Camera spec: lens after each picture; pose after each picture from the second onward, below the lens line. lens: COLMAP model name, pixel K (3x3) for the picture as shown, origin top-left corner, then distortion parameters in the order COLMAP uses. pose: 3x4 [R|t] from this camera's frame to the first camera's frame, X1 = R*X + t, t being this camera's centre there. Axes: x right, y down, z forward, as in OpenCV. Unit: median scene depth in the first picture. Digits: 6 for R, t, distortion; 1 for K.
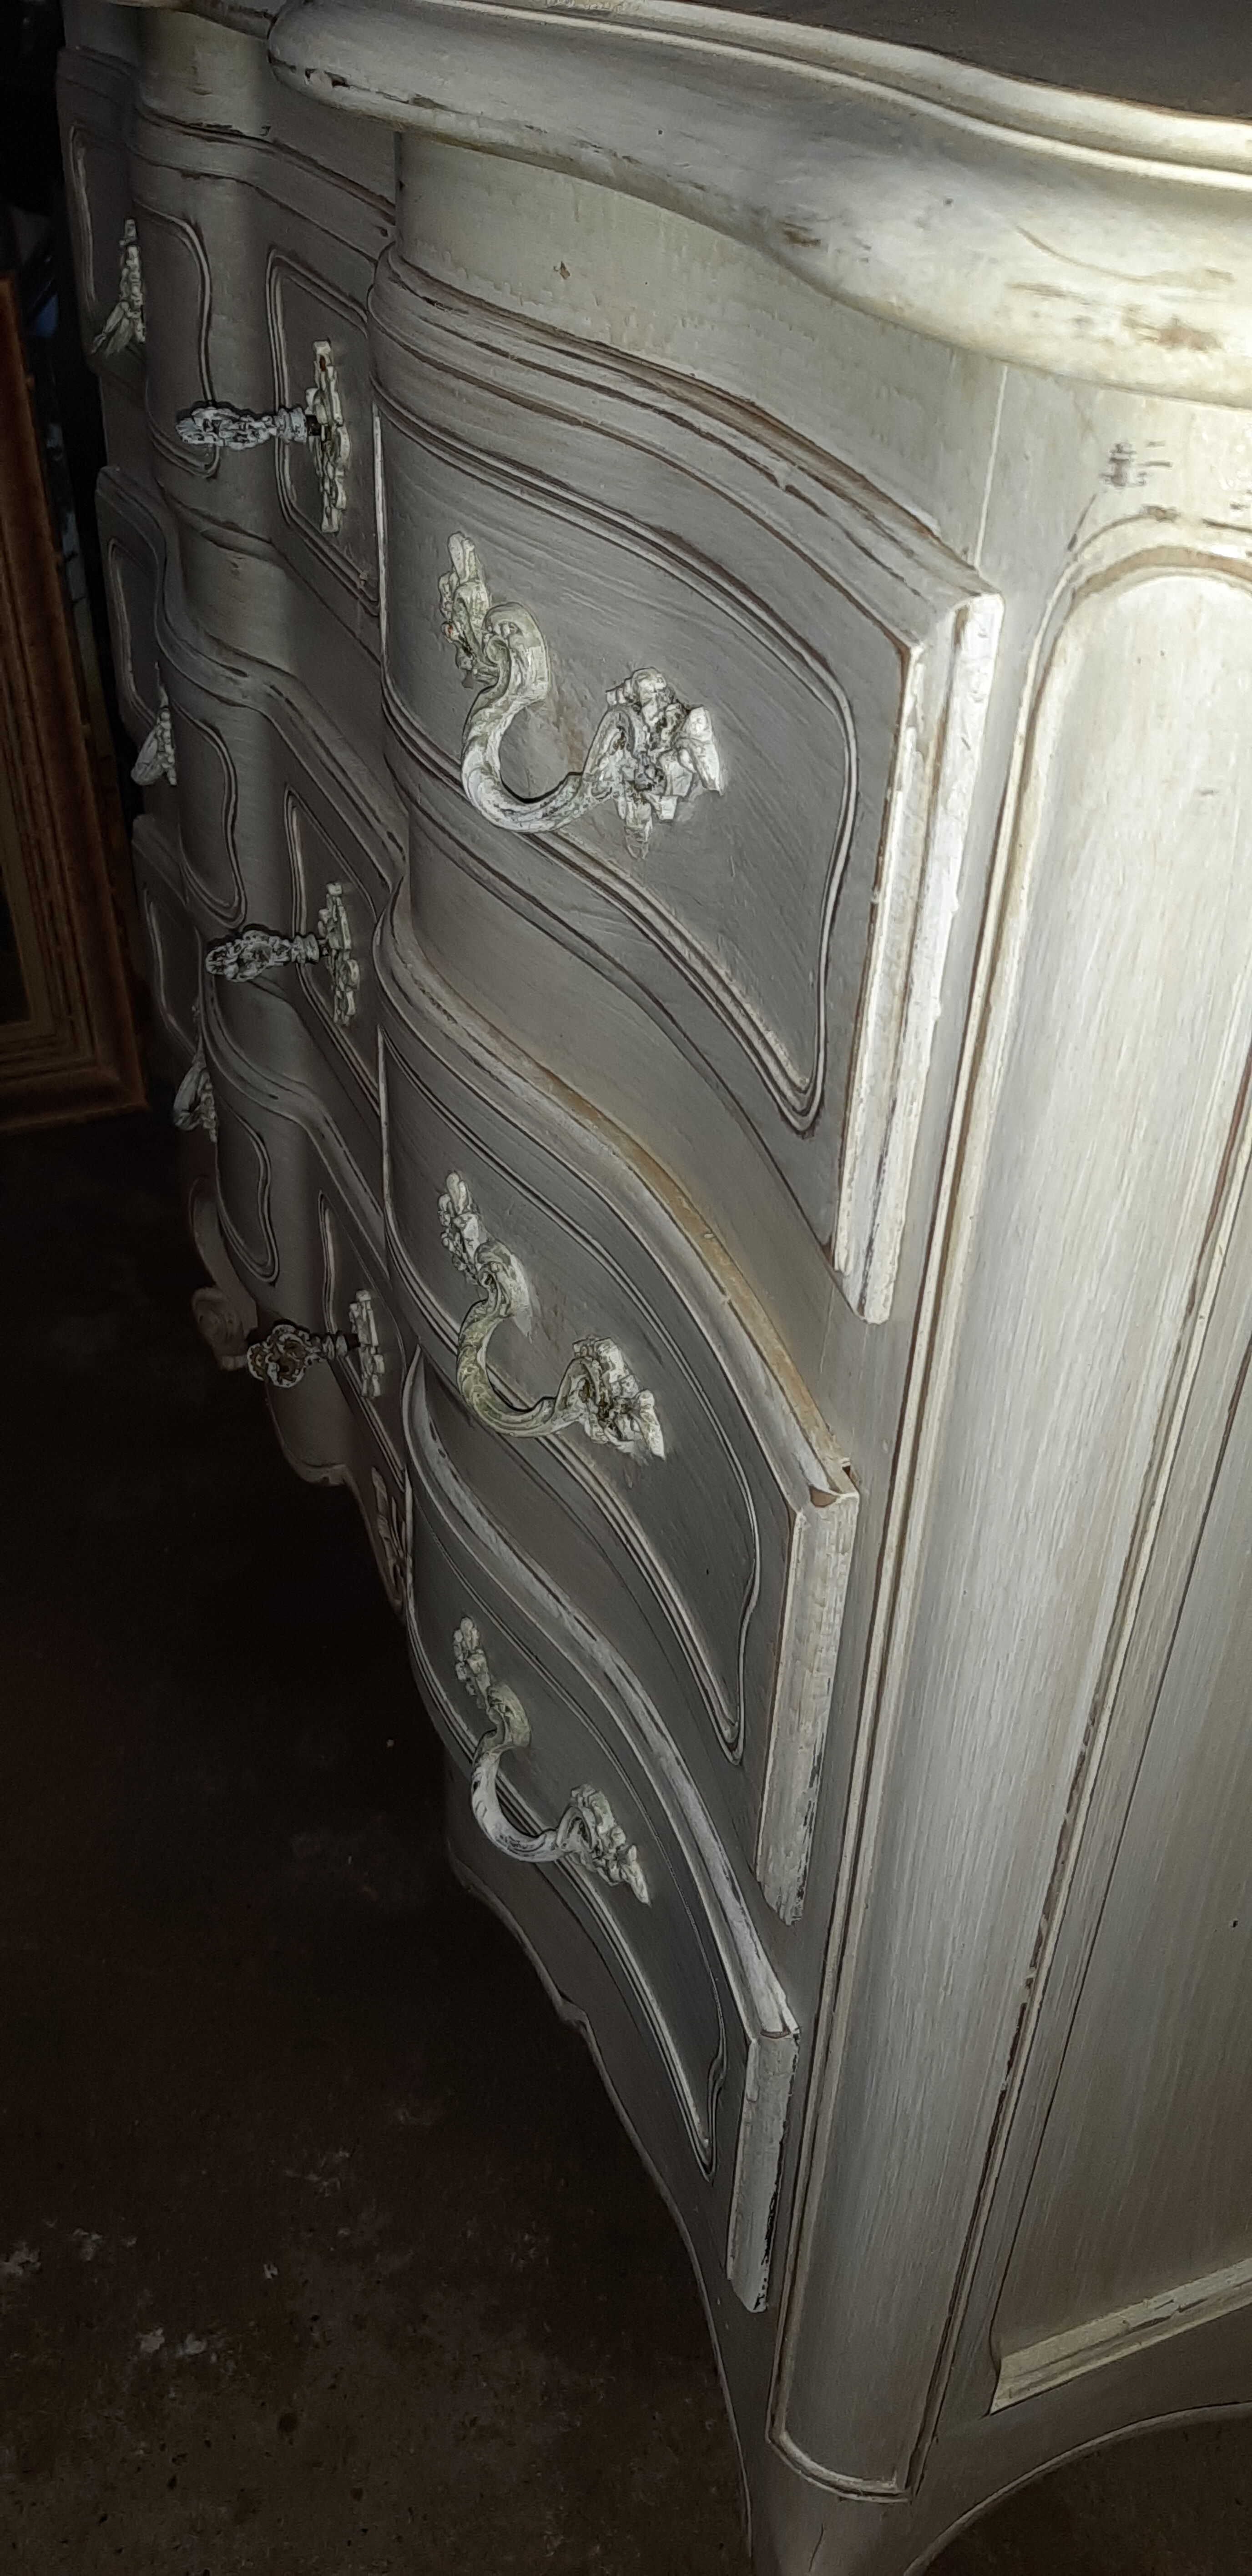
lens RADIAL K [[2027.4, 0, 626.0], [0, 2027.4, 1288.0], [0, 0, 1]] dist [0.071312, -0.153187]
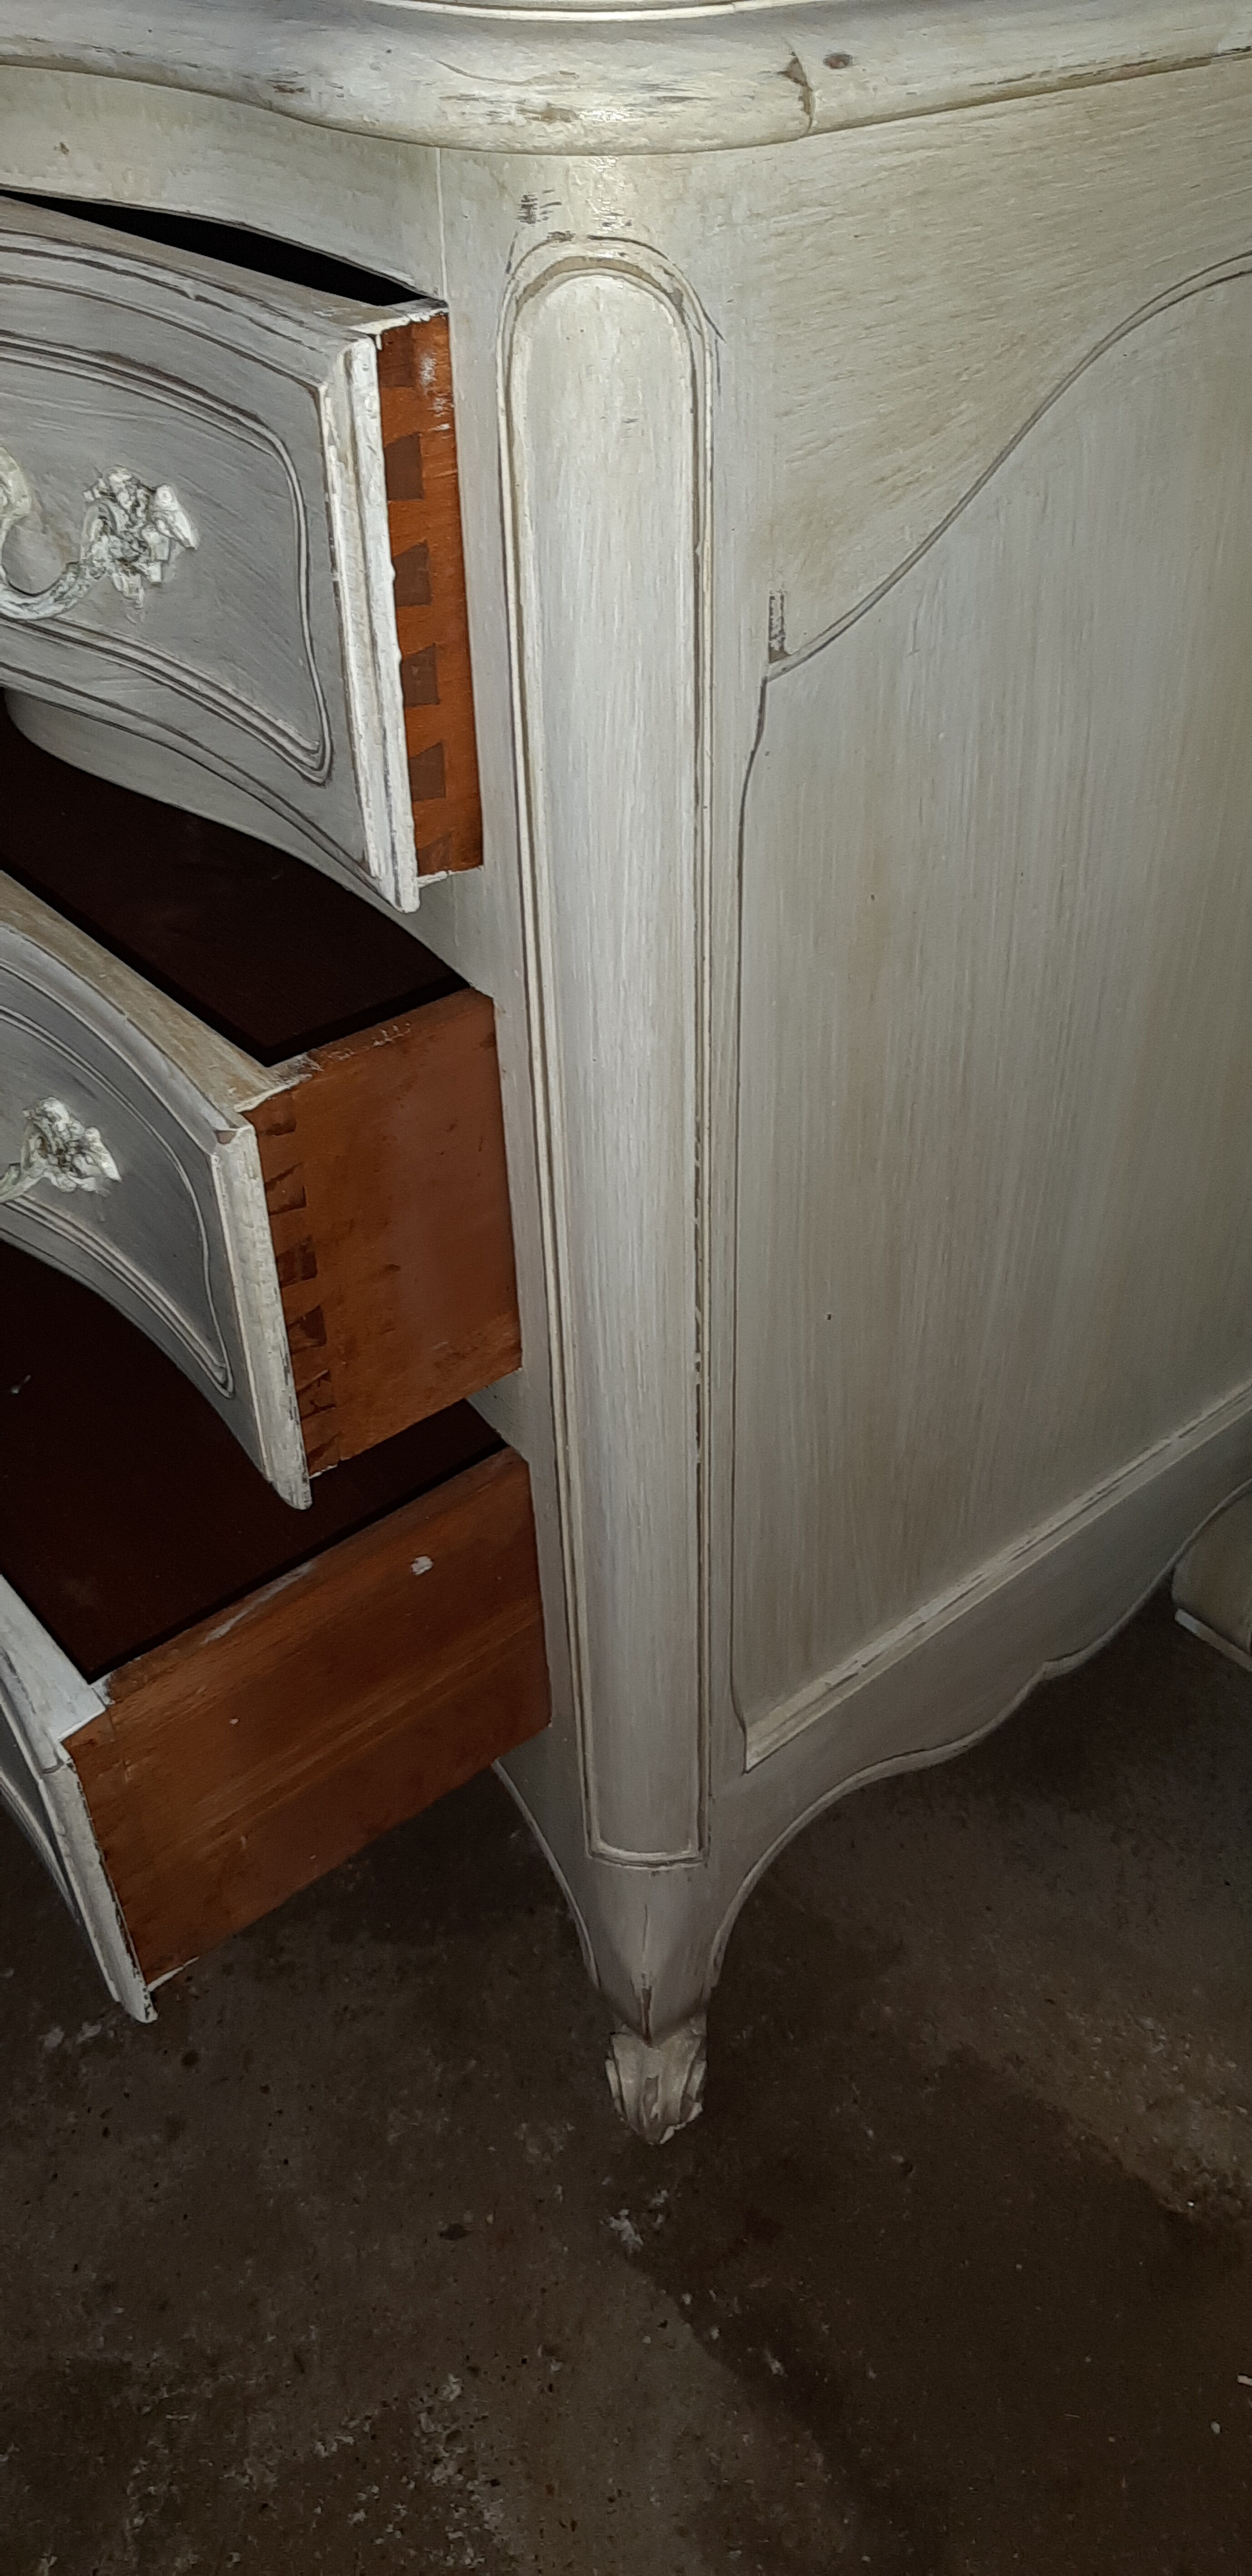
lens RADIAL K [[2027.4, 0, 626.0], [0, 2027.4, 1288.0], [0, 0, 1]] dist [0.071312, -0.153187]
pose [[0.948615, -0.236444, 0.210296, -0.192859], [0.226521, 0.971456, 0.070442, 0.278139], [-0.220949, -0.019186, 0.975097, -0.504410]]
